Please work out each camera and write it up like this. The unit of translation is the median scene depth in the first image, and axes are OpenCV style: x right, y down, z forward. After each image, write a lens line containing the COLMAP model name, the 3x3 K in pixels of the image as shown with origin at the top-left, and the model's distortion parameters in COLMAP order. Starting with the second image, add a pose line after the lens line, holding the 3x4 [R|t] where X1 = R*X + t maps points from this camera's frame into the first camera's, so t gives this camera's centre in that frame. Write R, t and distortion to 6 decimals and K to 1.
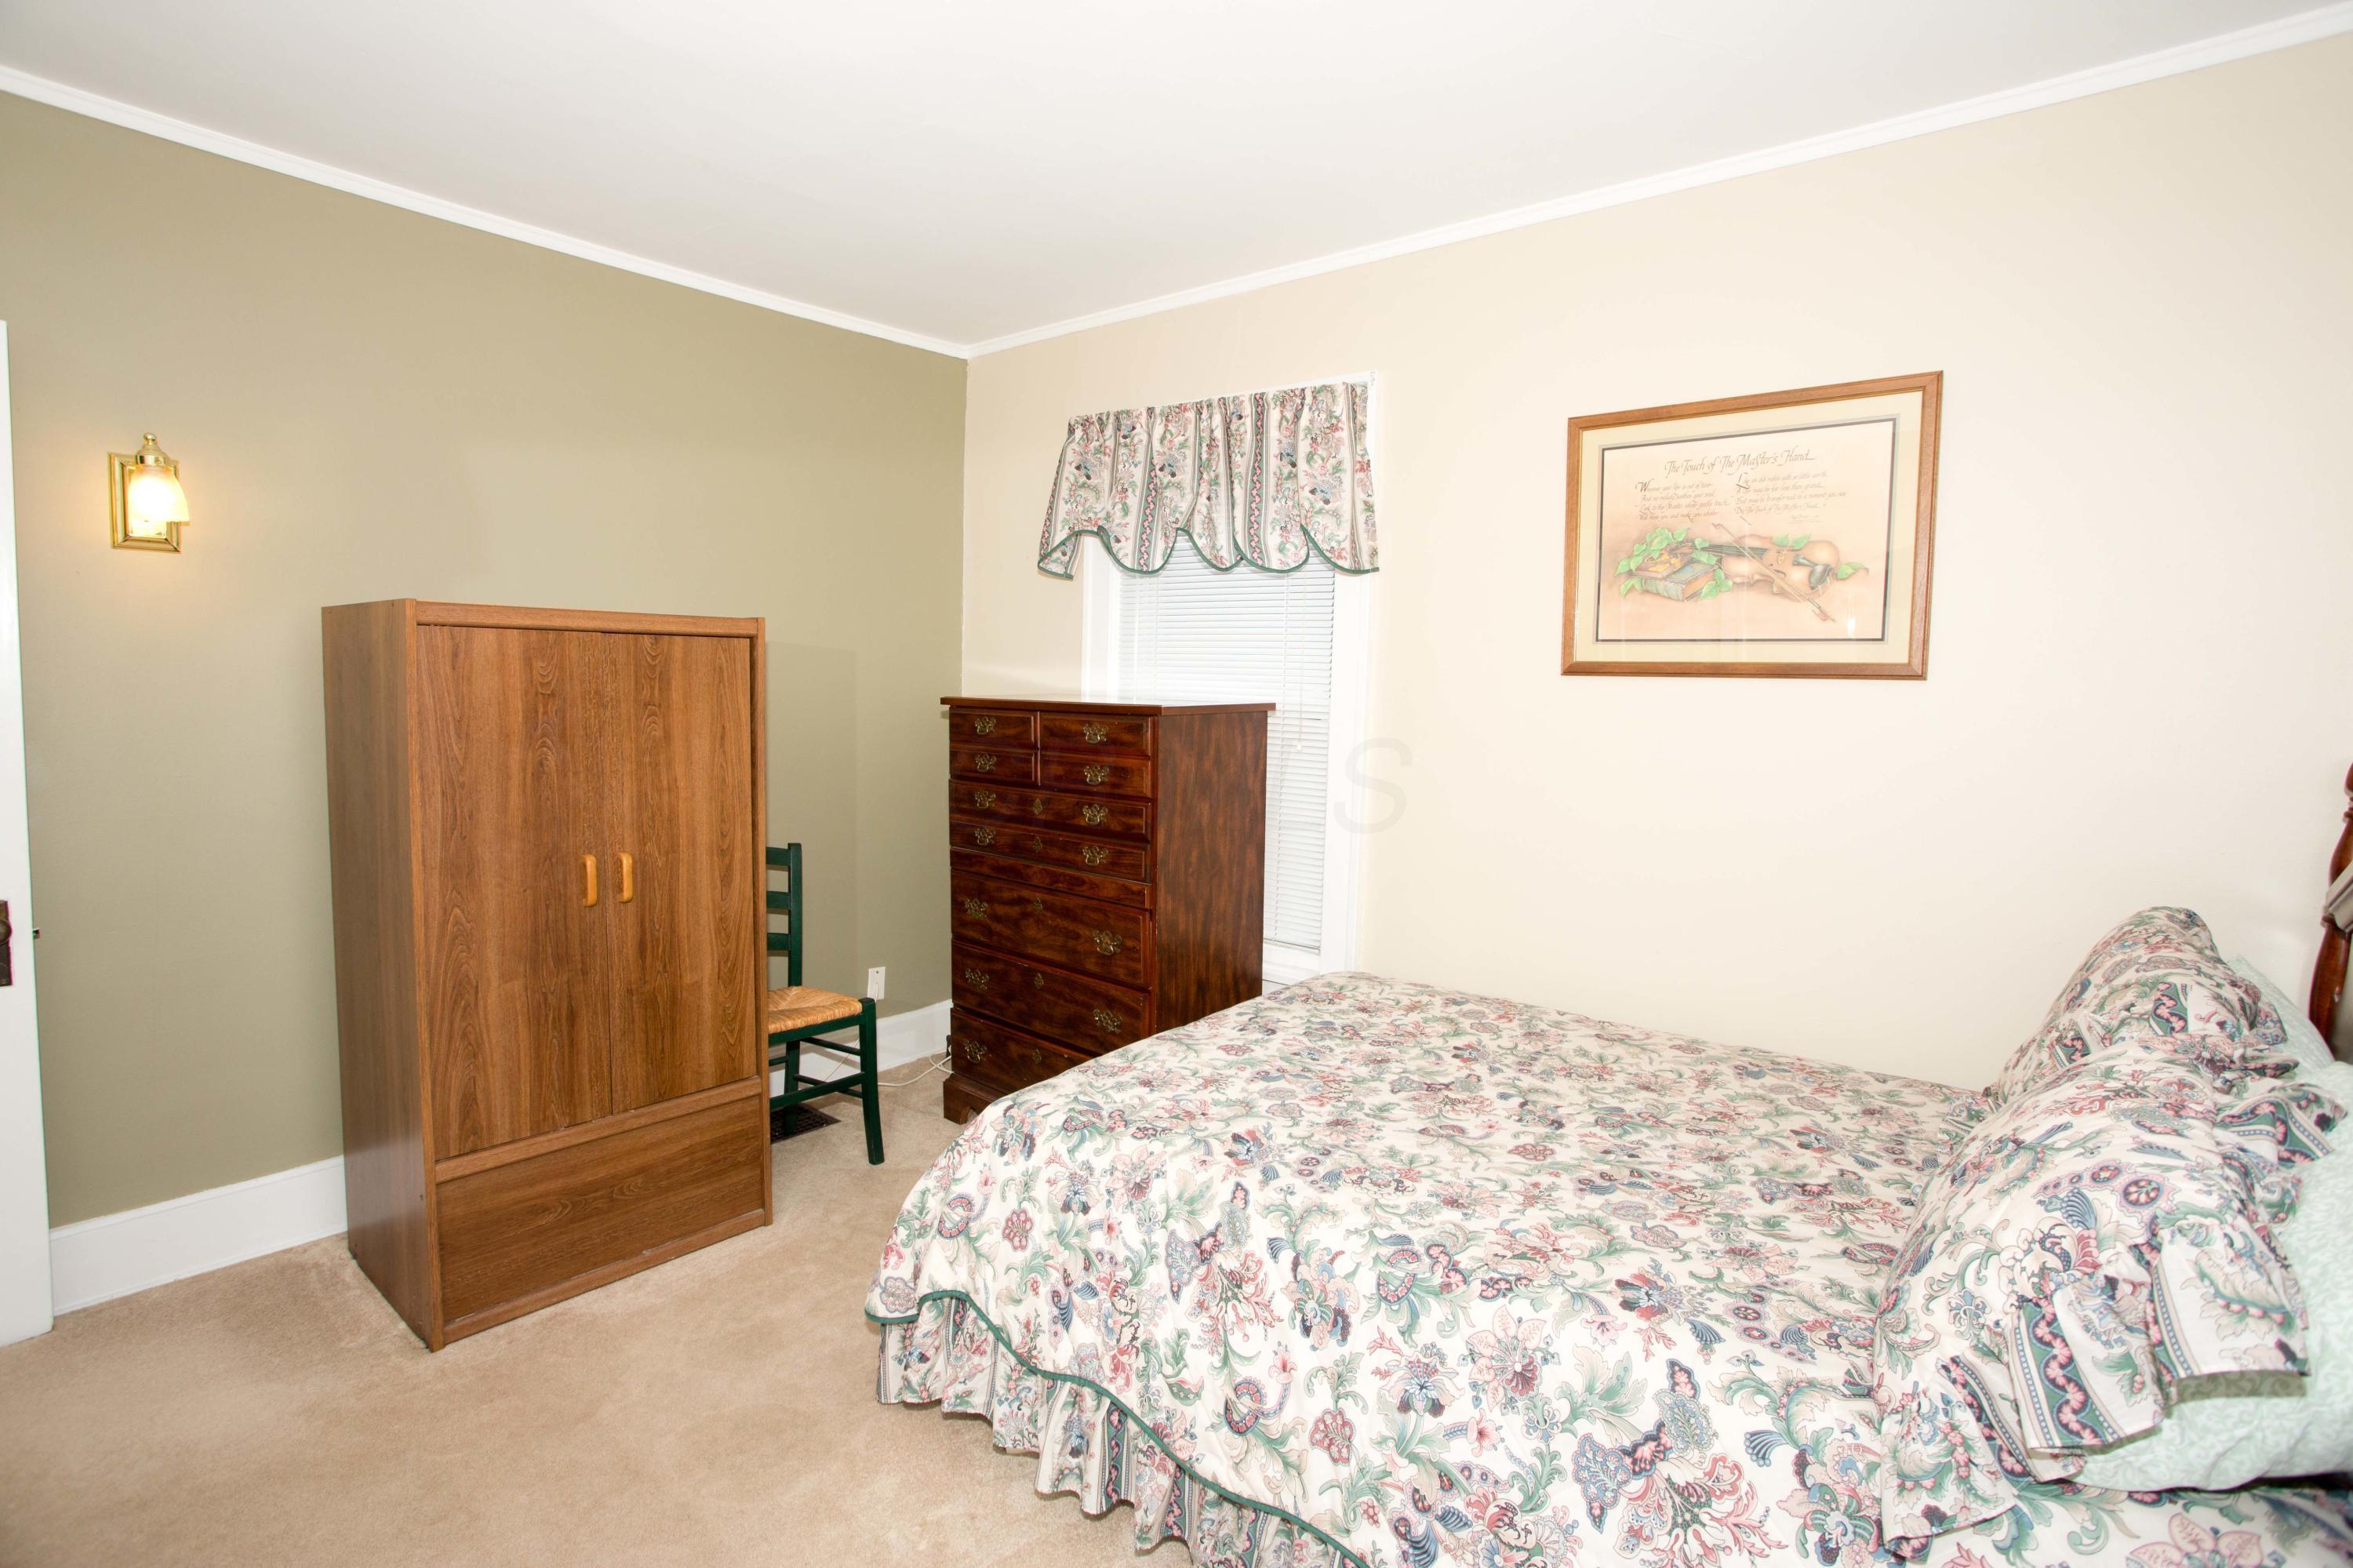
lens RADIAL K [[1157.6, 0, 1176.0], [0, 1157.6, 780.0], [0, 0, 1]] dist [-0.066845, 0.029884]
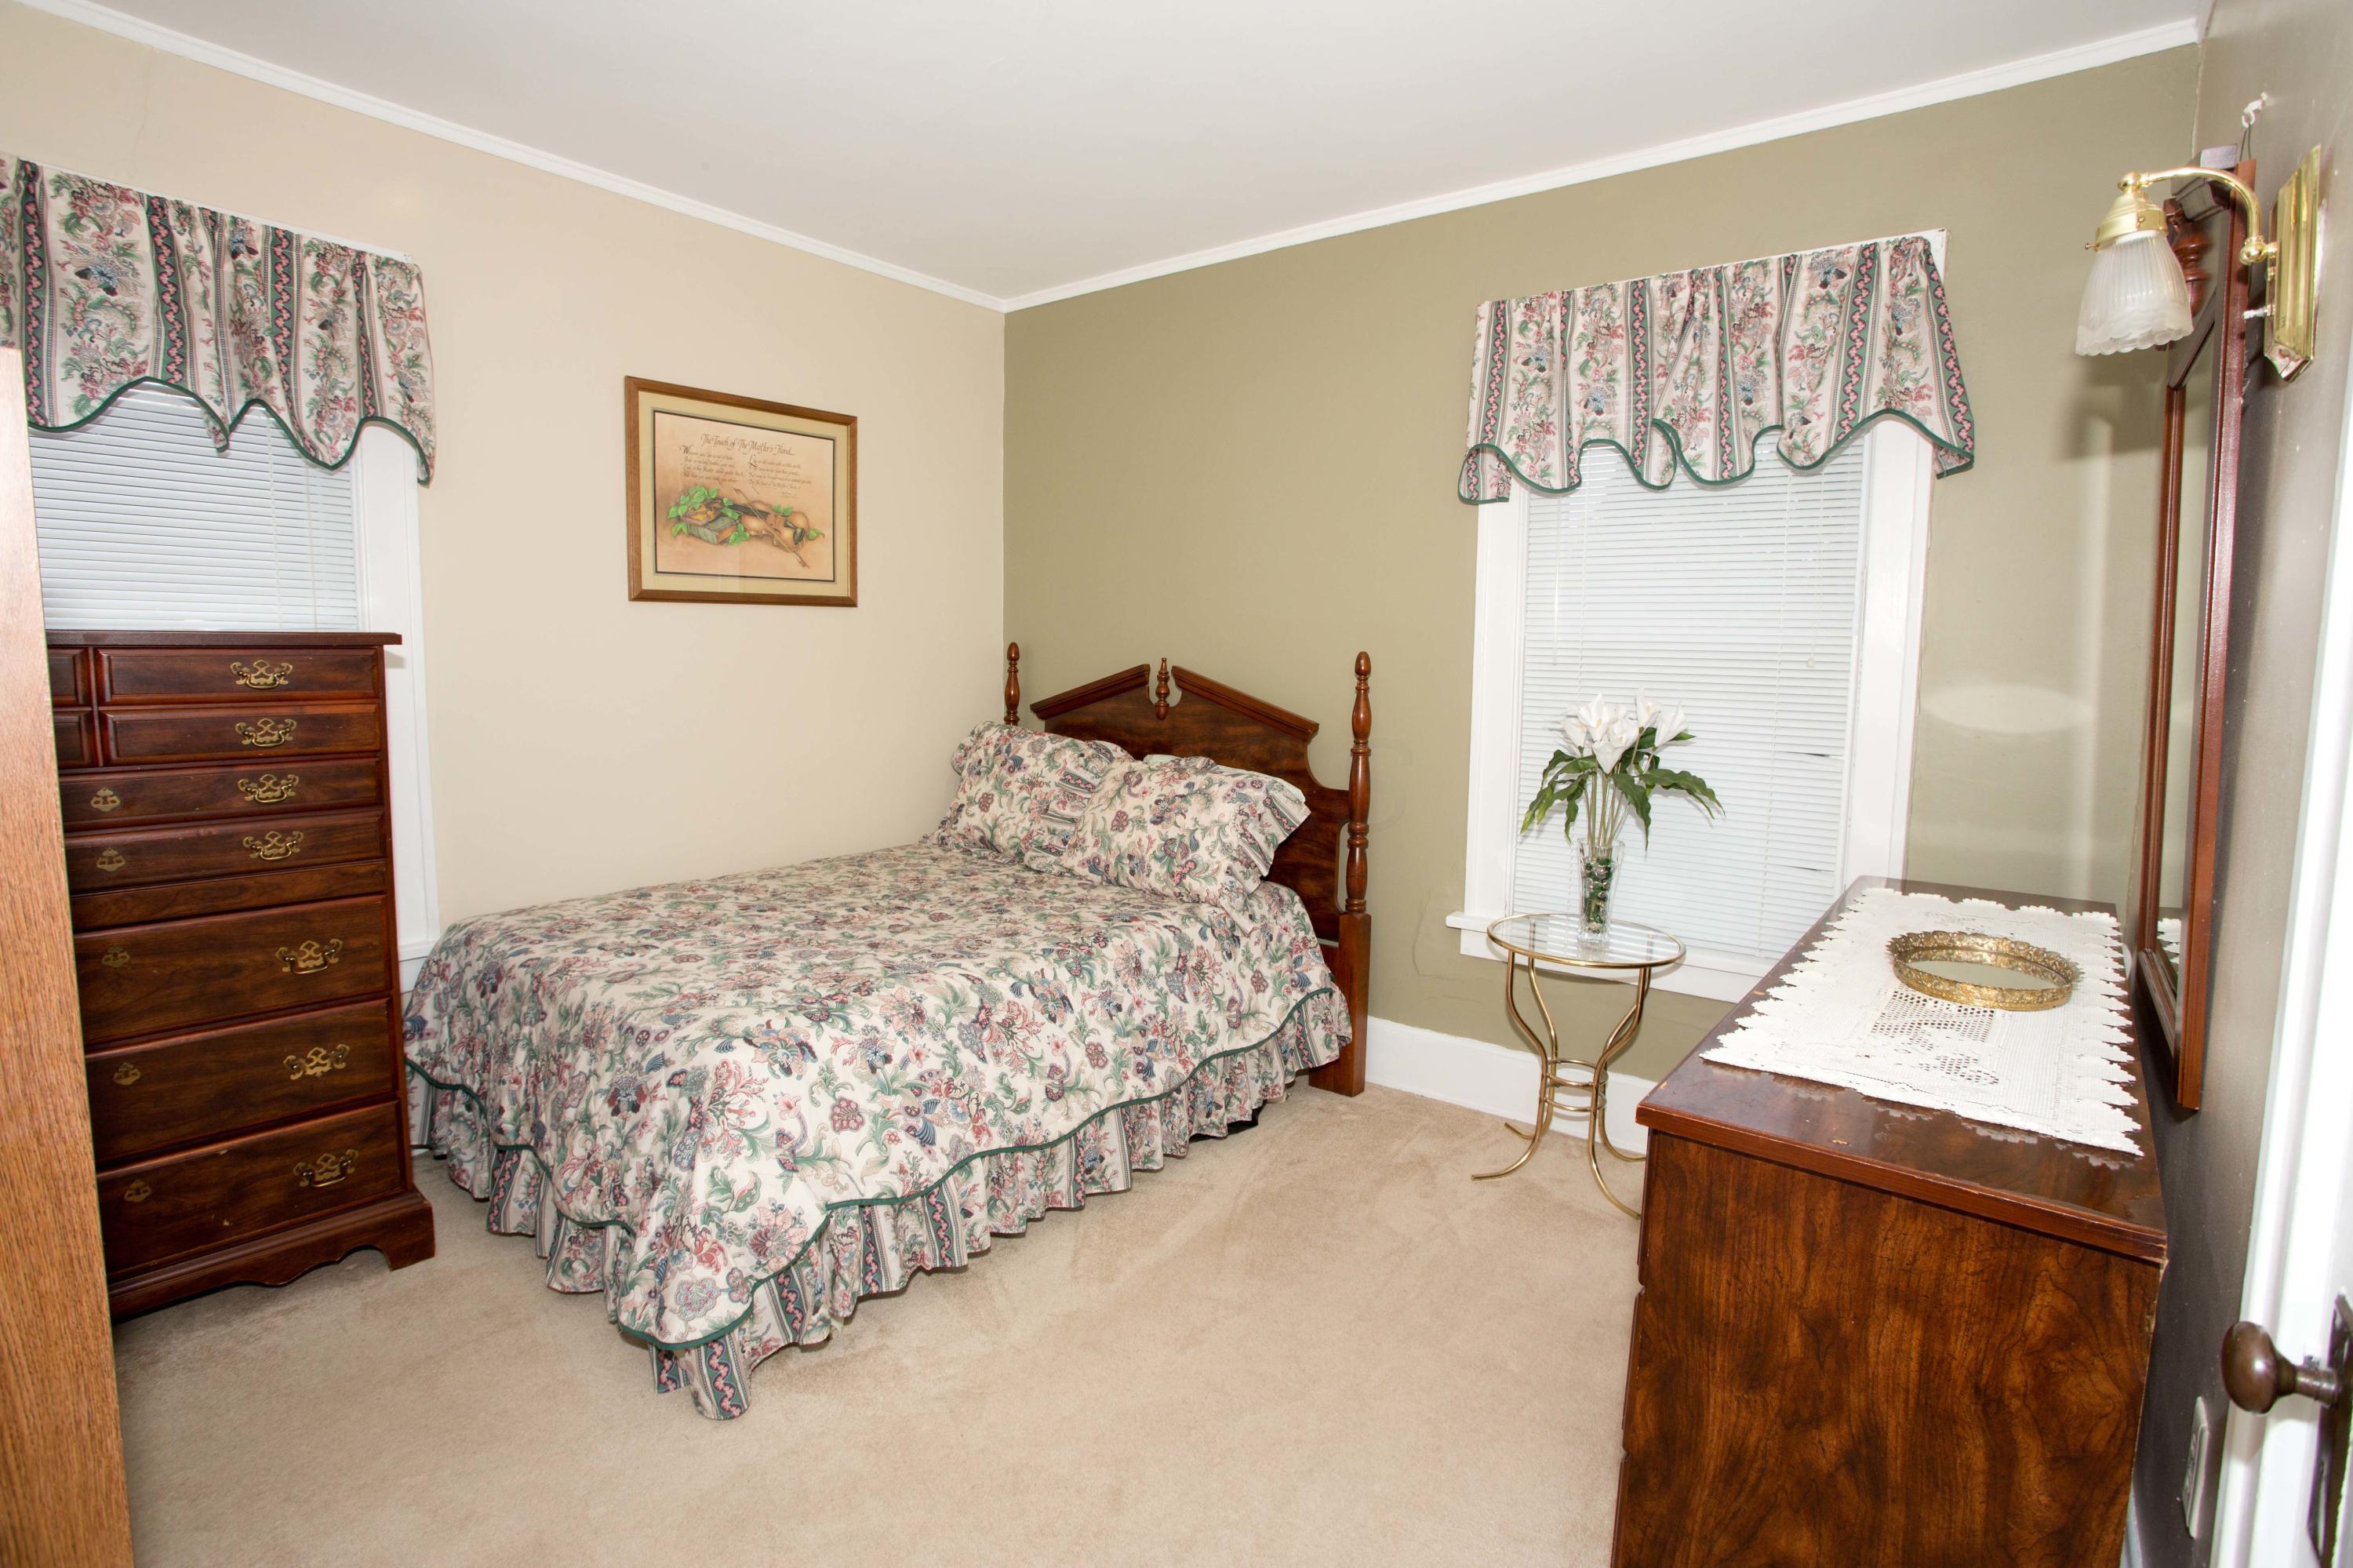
lens RADIAL K [[1157.6, 0, 1177.9], [0, 1157.6, 786.0], [0, 0, 1]] dist [-0.066845, 0.029884]
pose [[-0.036560, -0.144703, 0.988800, -0.950651], [0.071260, 0.986565, 0.147010, -0.041890], [-0.996788, 0.075837, -0.025758, 0.559391]]
